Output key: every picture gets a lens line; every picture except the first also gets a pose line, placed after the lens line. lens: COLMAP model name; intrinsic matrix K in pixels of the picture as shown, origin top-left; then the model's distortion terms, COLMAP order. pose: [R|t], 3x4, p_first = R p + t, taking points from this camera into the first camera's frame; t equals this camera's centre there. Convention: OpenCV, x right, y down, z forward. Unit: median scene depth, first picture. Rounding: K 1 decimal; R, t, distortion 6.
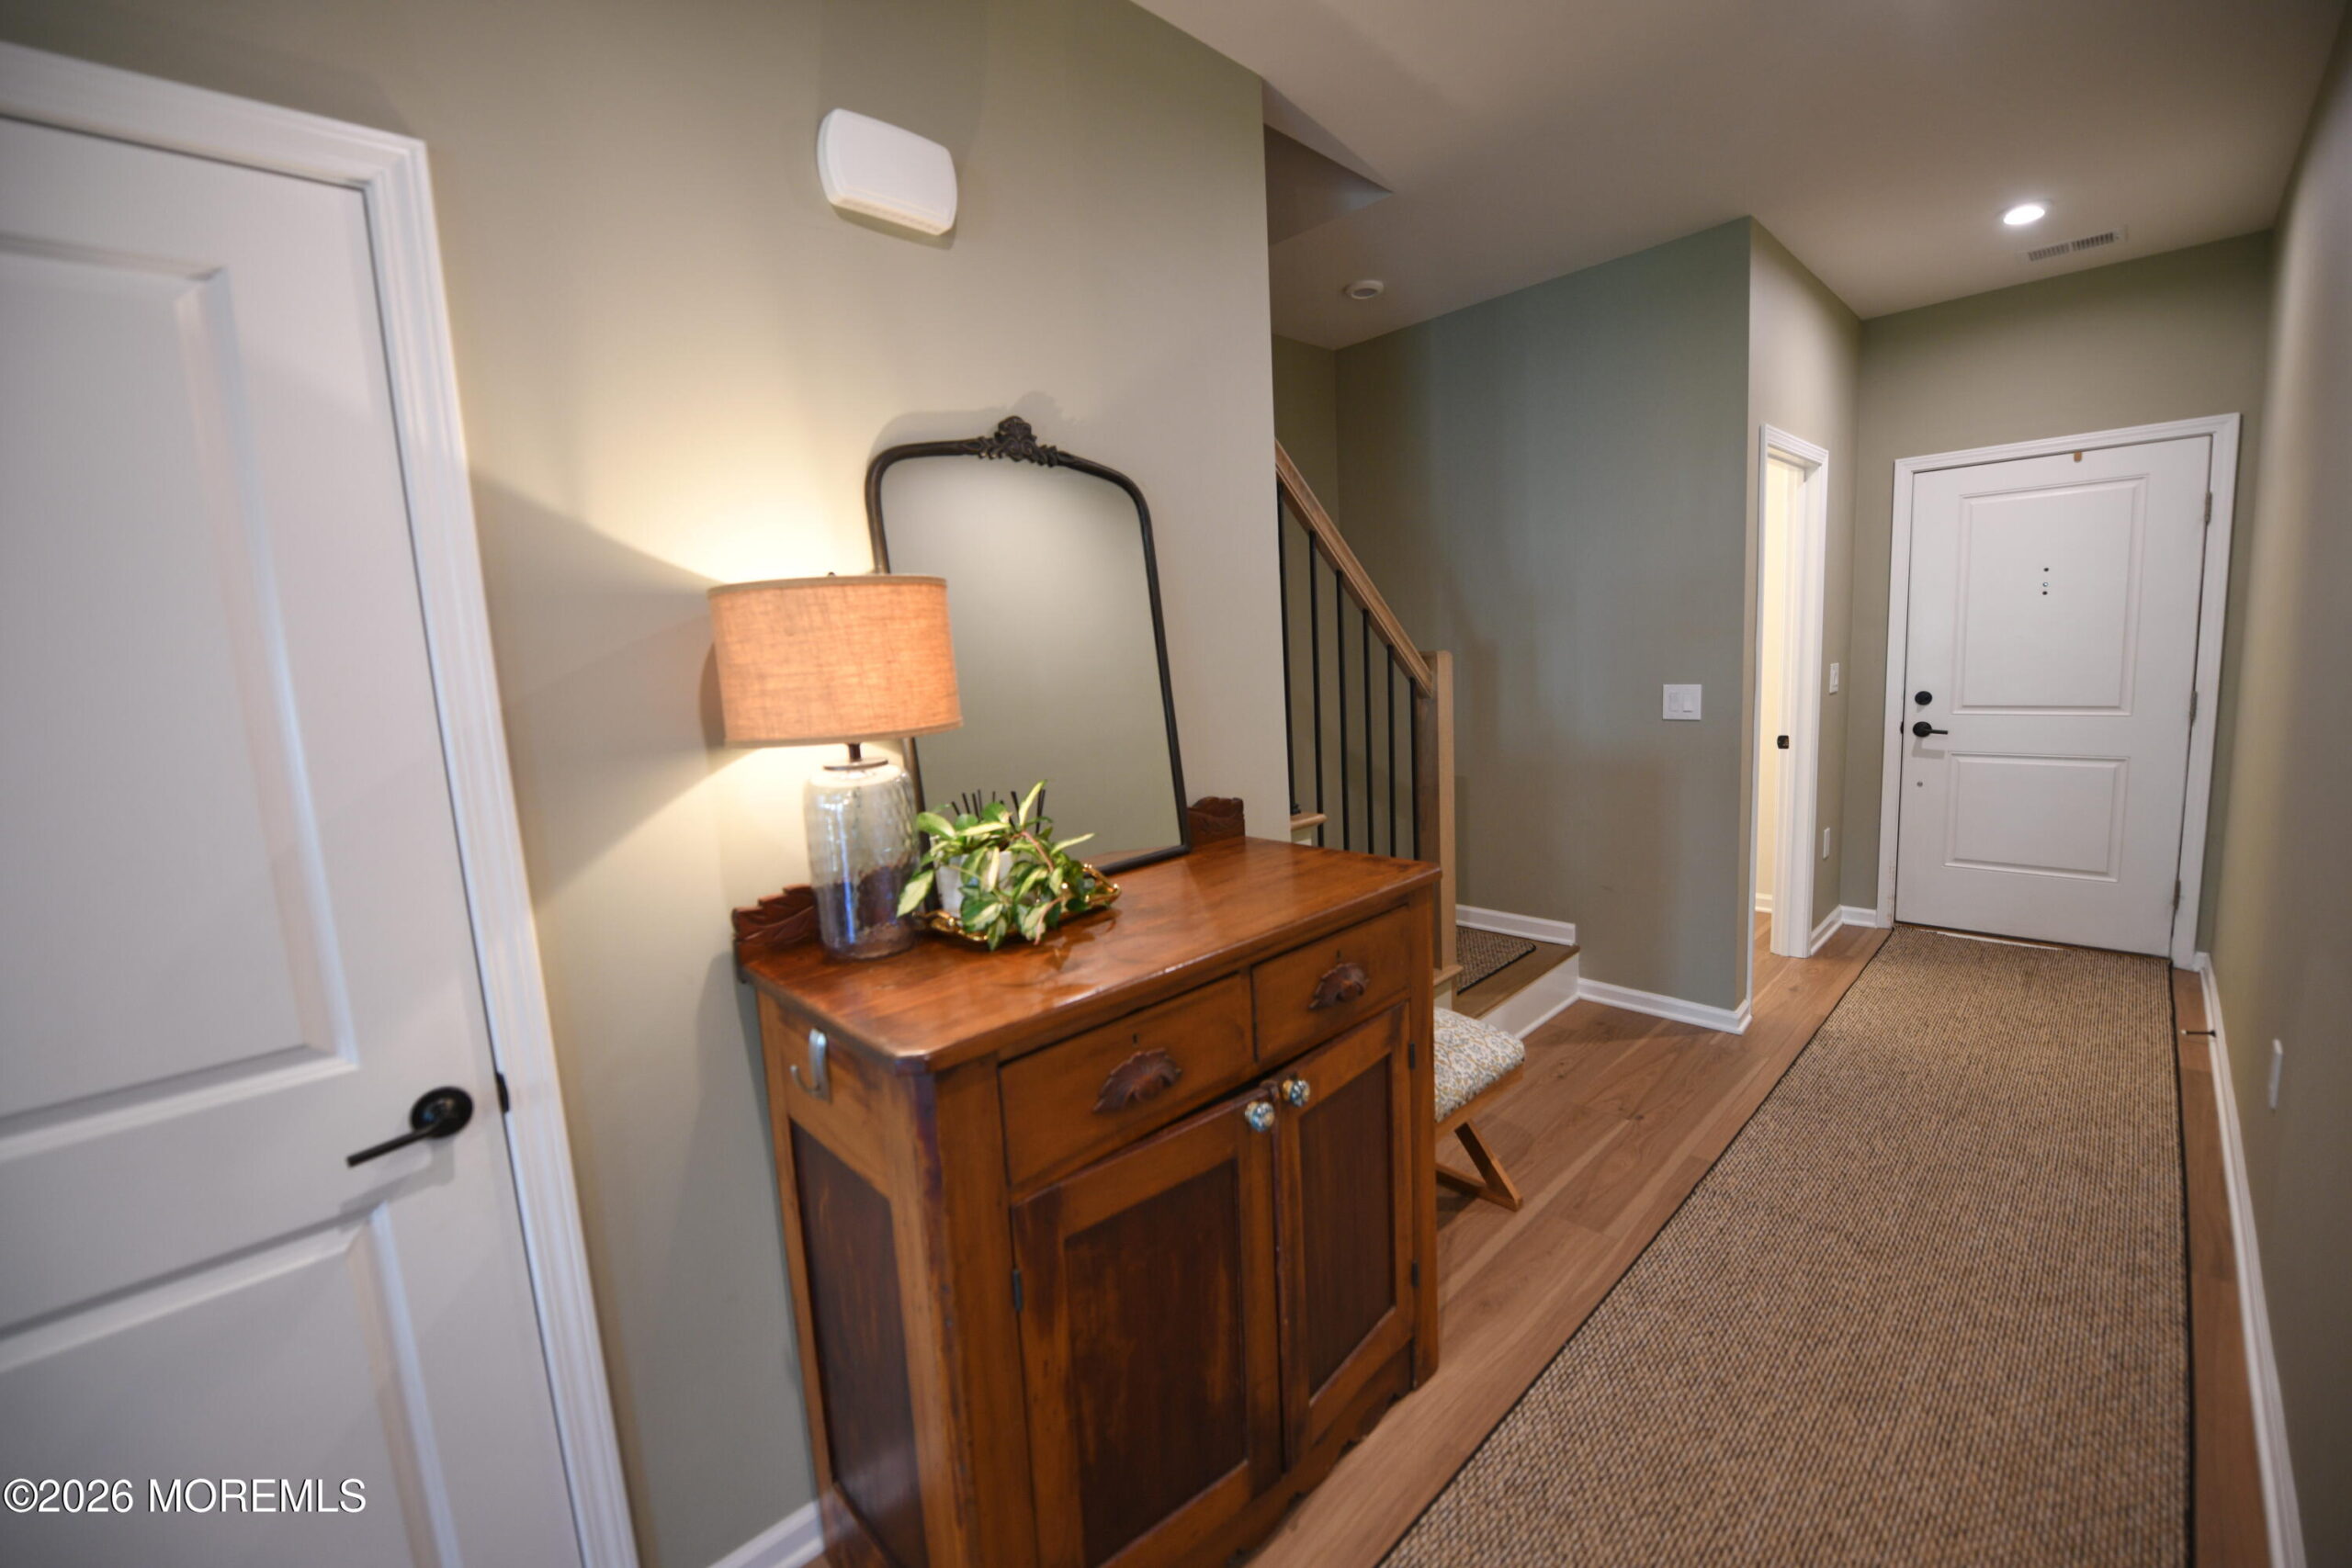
lens RADIAL K [[941.0, 0, 1178.4], [0, 941.0, 775.1], [0, 0, 1]] dist [-0.021129, -0.000194]
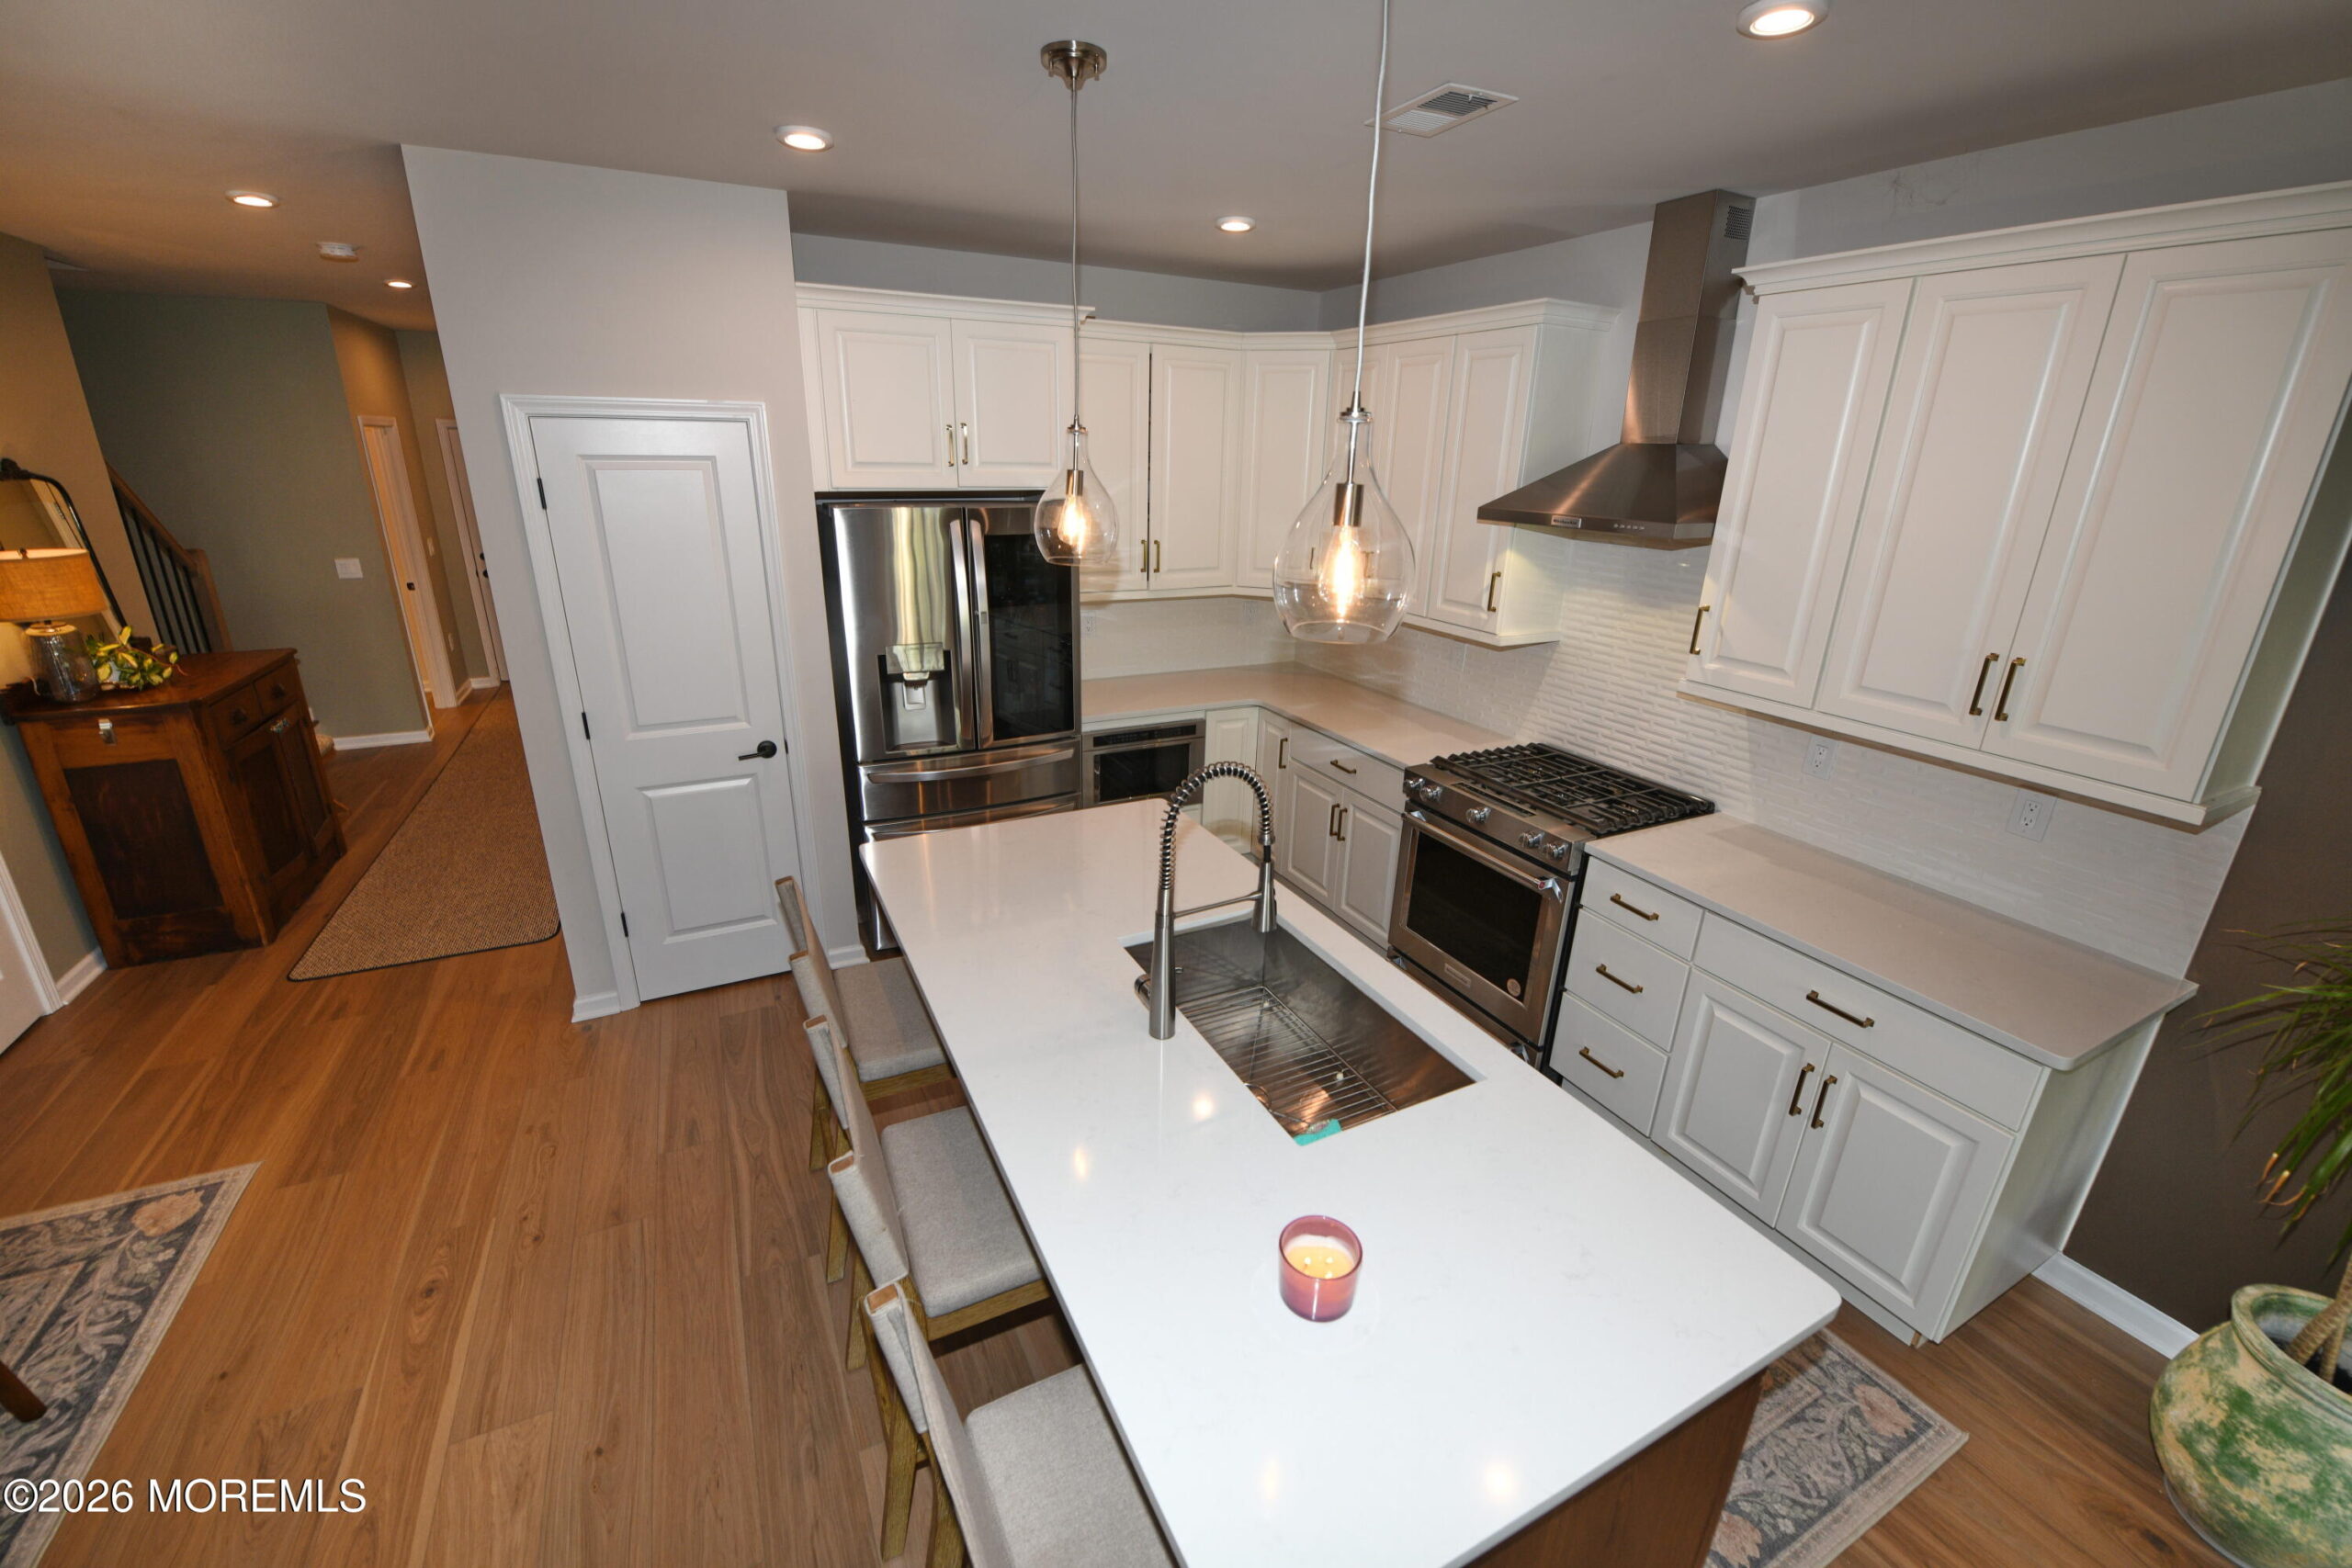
lens RADIAL K [[941.0, 0, 1178.4], [0, 941.0, 775.1], [0, 0, 1]] dist [-0.021129, -0.000194]
pose [[0.291516, -0.251792, 0.922832, -0.589563], [0.085544, 0.967731, 0.237020, 0.017529], [-0.952733, 0.009847, 0.303649, -0.845431]]
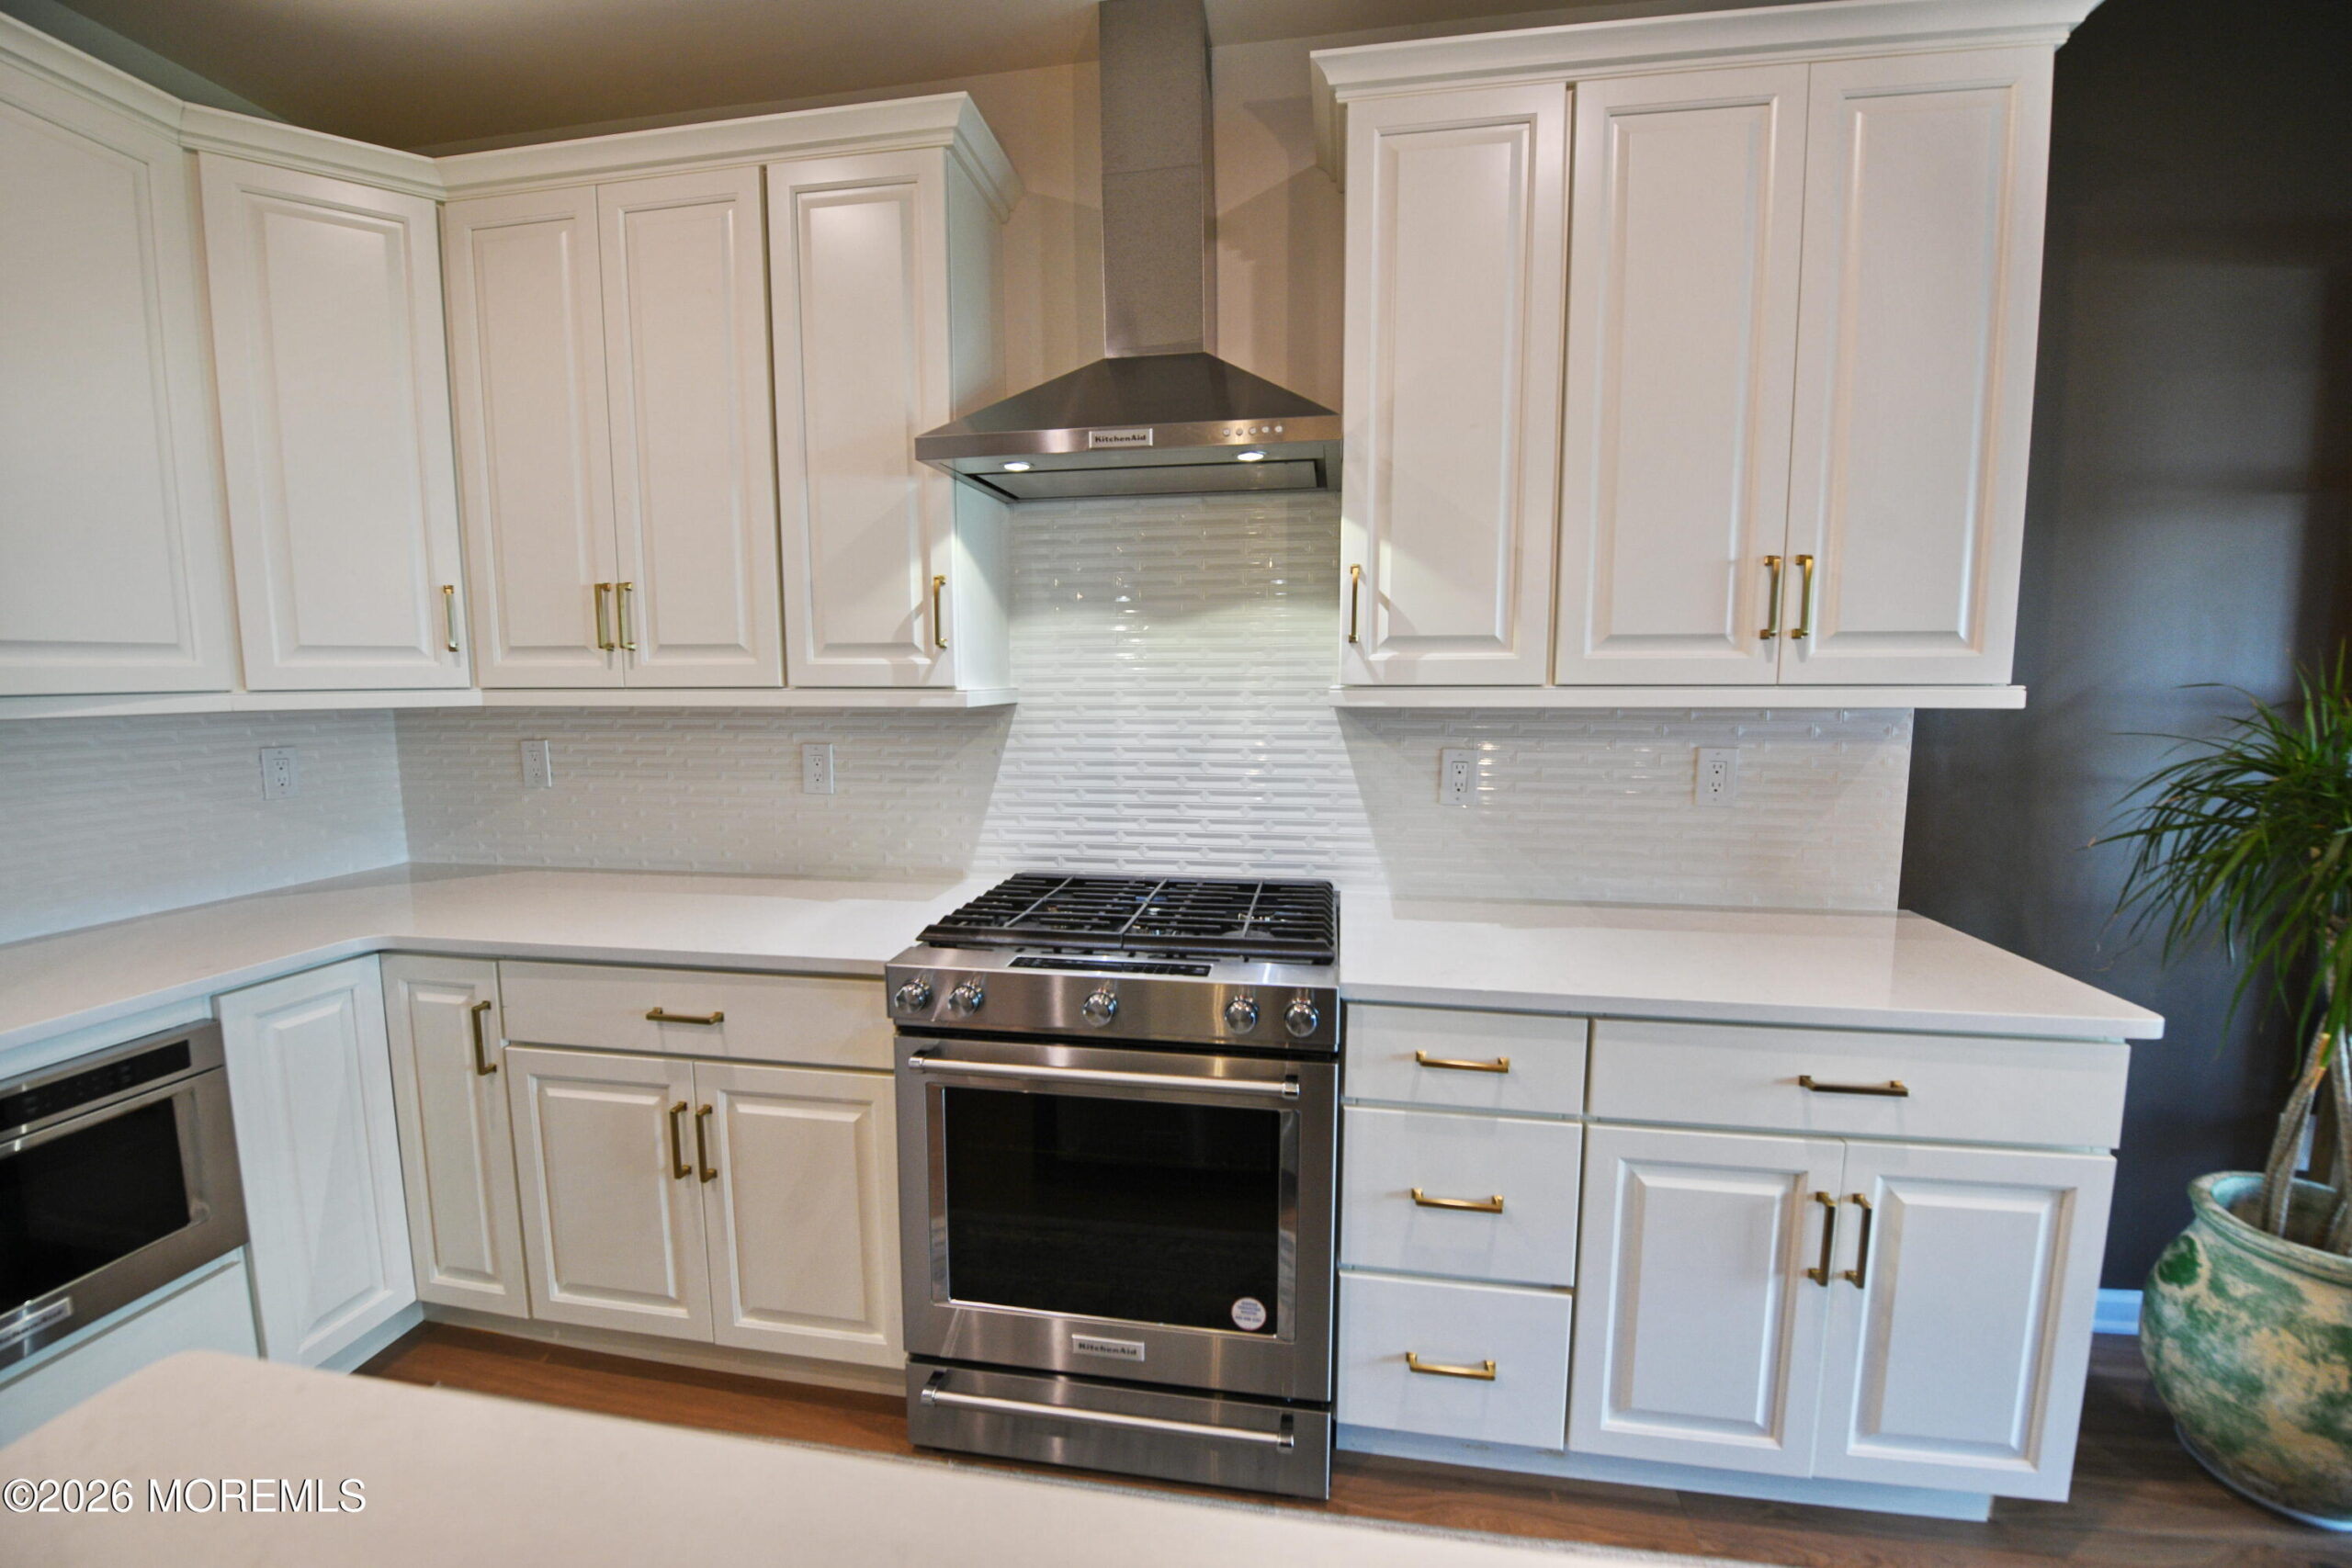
lens RADIAL K [[941.0, 0, 1178.4], [0, 941.0, 775.1], [0, 0, 1]] dist [-0.021129, -0.000194]
pose [[-0.594434, -0.026833, 0.803696, -0.148538], [0.142837, 0.980027, 0.138366, 0.111380], [-0.791357, 0.197047, -0.578729, -0.675572]]
